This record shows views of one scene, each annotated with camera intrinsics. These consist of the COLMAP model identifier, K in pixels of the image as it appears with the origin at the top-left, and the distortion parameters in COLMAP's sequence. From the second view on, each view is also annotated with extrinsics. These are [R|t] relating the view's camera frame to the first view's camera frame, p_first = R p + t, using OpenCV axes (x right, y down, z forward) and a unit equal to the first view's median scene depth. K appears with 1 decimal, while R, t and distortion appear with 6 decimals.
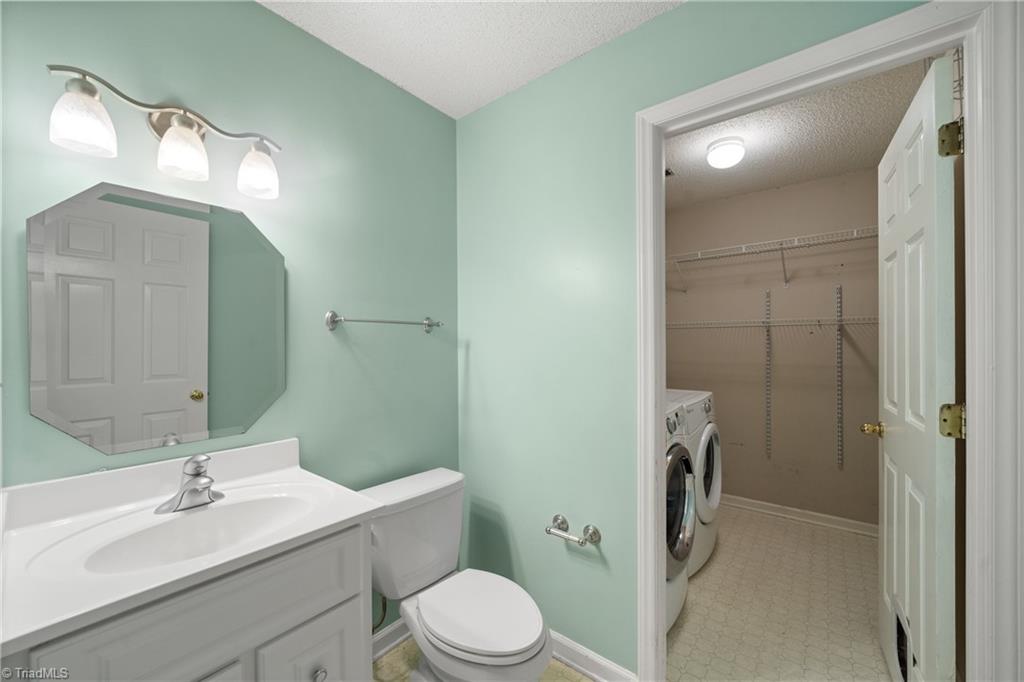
lens RADIAL K [[395.6, 0, 513.7], [0, 395.6, 344.3], [0, 0, 1]] dist [-0.009559, 0.002729]
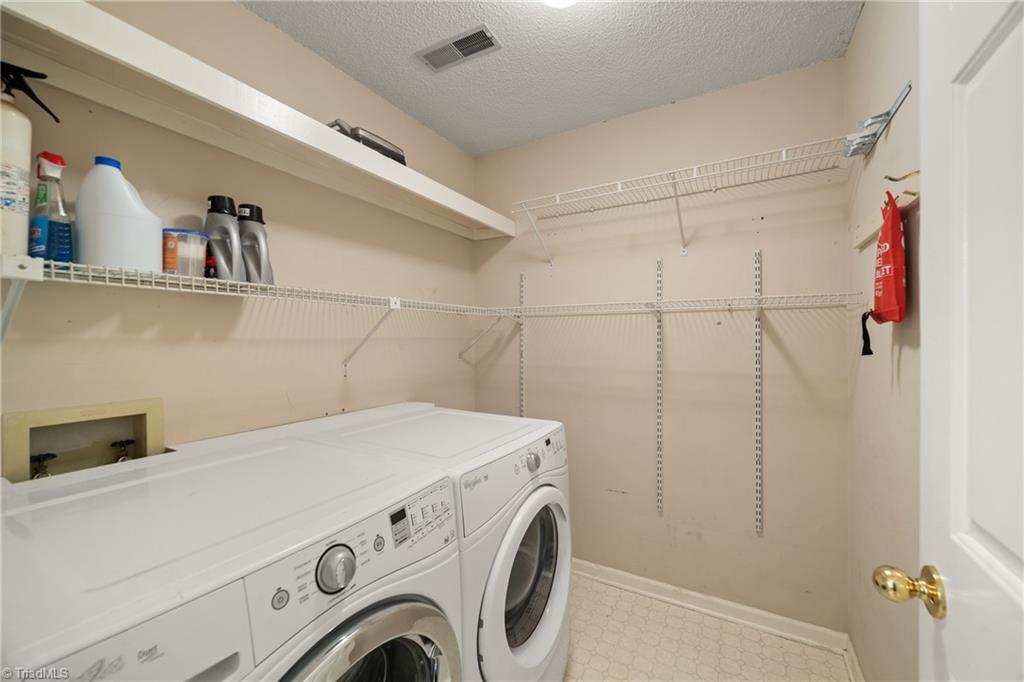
lens RADIAL K [[395.6, 0, 512.3], [0, 395.6, 338.8], [0, 0, 1]] dist [-0.009559, 0.002729]
pose [[0.988725, 0.004786, 0.149664, 0.318979], [-0.004108, 0.999980, -0.004840, 0.001034], [-0.149684, 0.004171, 0.988725, 0.403749]]
